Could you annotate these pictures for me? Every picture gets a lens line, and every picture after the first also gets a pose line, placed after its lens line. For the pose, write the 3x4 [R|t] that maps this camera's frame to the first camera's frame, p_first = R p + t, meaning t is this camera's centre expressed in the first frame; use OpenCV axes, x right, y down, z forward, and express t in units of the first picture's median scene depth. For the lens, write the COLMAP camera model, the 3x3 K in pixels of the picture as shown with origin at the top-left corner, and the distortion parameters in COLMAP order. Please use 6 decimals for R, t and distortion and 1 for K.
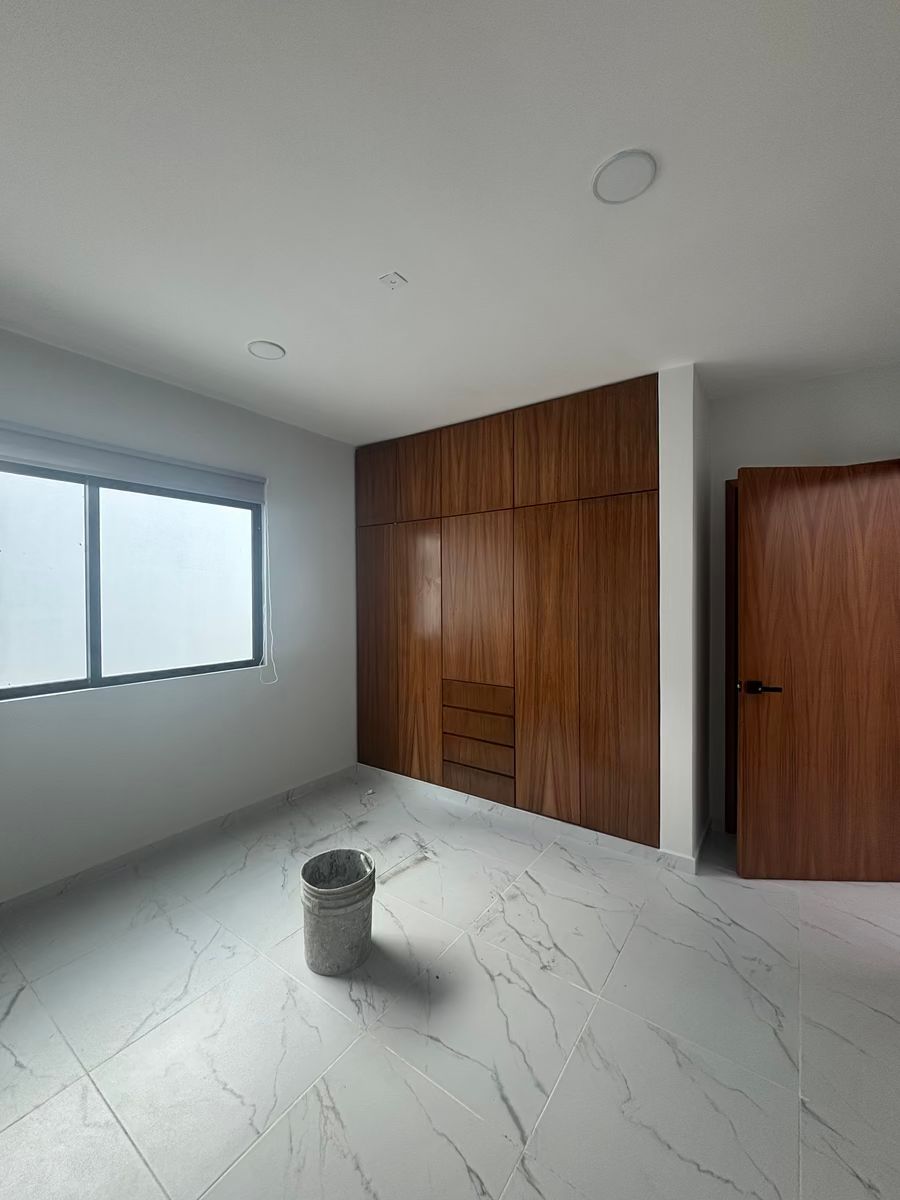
lens RADIAL K [[484.1, 0, 452.4], [0, 484.1, 599.4], [0, 0, 1]] dist [-0.006469, 0.005607]
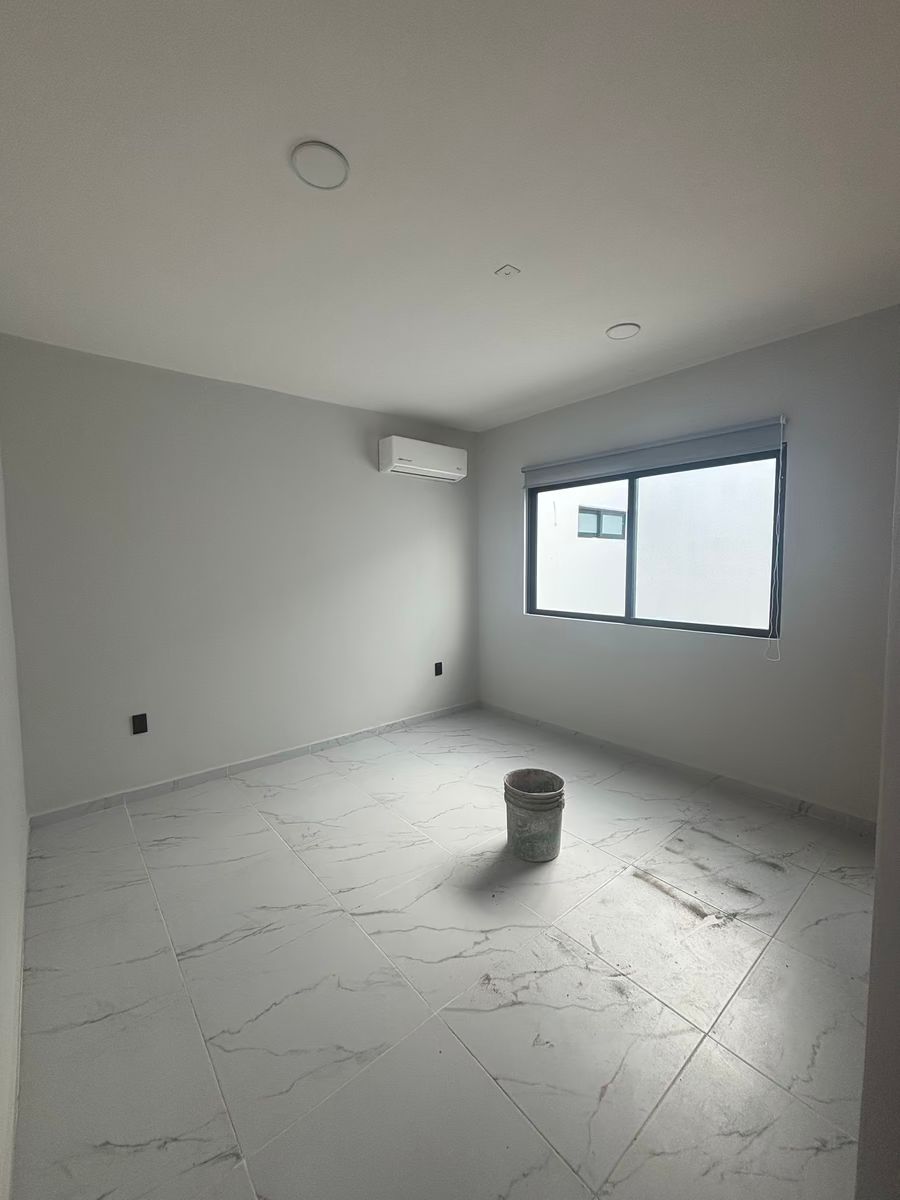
lens RADIAL K [[484.1, 0, 452.4], [0, 484.1, 599.4], [0, 0, 1]] dist [-0.006469, 0.005607]
pose [[-0.243967, 0.081707, -0.966335, 0.760321], [0.000332, 0.996451, 0.084170, -0.008097], [0.969783, 0.020214, -0.243129, 0.856869]]
